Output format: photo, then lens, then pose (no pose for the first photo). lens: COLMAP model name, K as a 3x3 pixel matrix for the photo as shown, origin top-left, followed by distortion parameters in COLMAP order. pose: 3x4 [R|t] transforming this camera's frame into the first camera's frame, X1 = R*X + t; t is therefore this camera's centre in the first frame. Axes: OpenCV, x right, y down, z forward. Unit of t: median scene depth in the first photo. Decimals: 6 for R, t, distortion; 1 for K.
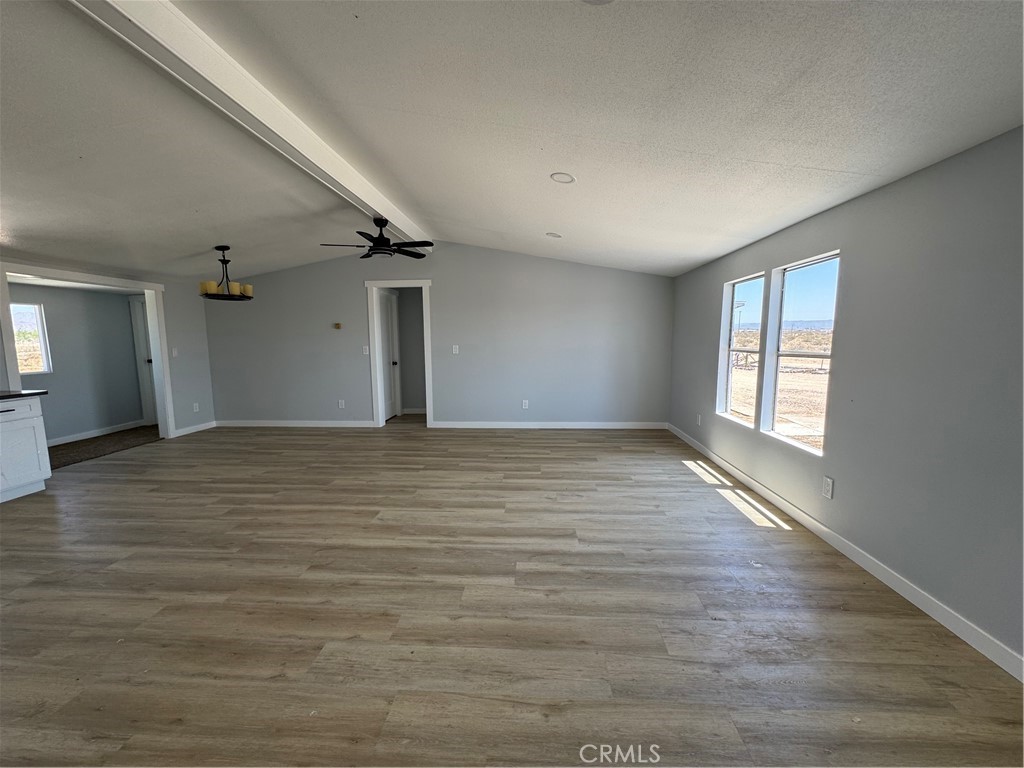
lens RADIAL K [[410.8, 0, 512.4], [0, 410.8, 386.4], [0, 0, 1]] dist [-0.002851, 0.000011]
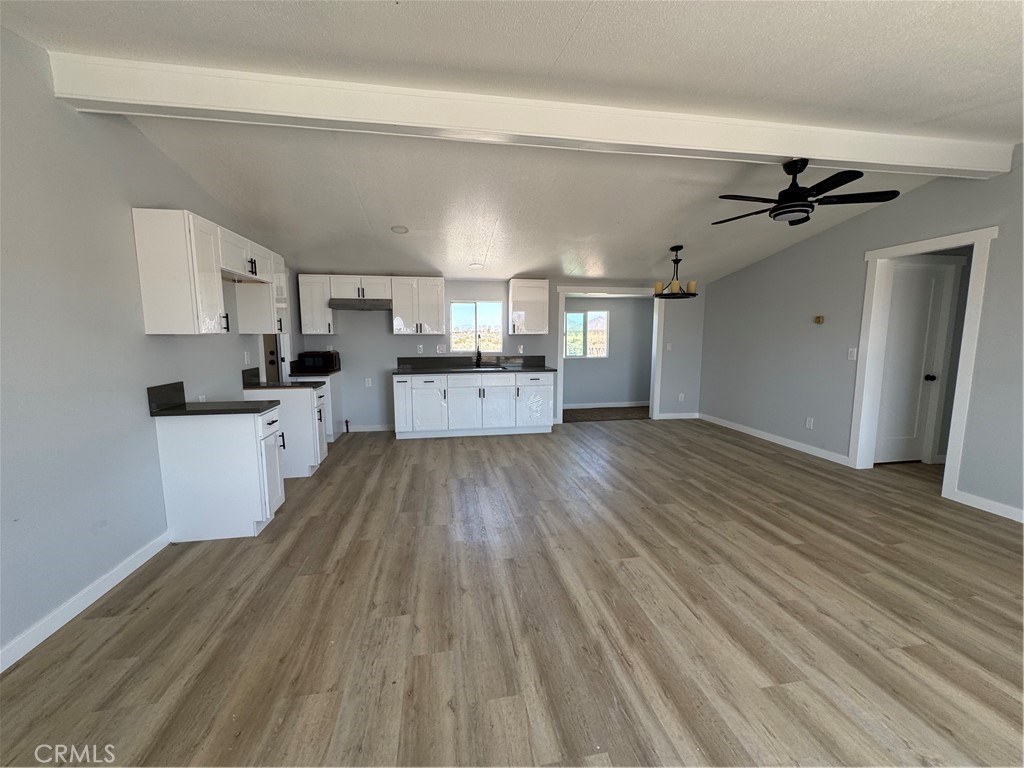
lens RADIAL K [[410.8, 0, 512.0], [0, 410.8, 384.1], [0, 0, 1]] dist [-0.002851, 0.000011]
pose [[0.228893, 0.123505, -0.965585, 0.268133], [-0.115146, 0.988390, 0.099126, -0.058928], [0.966618, 0.088494, 0.240456, 0.418885]]
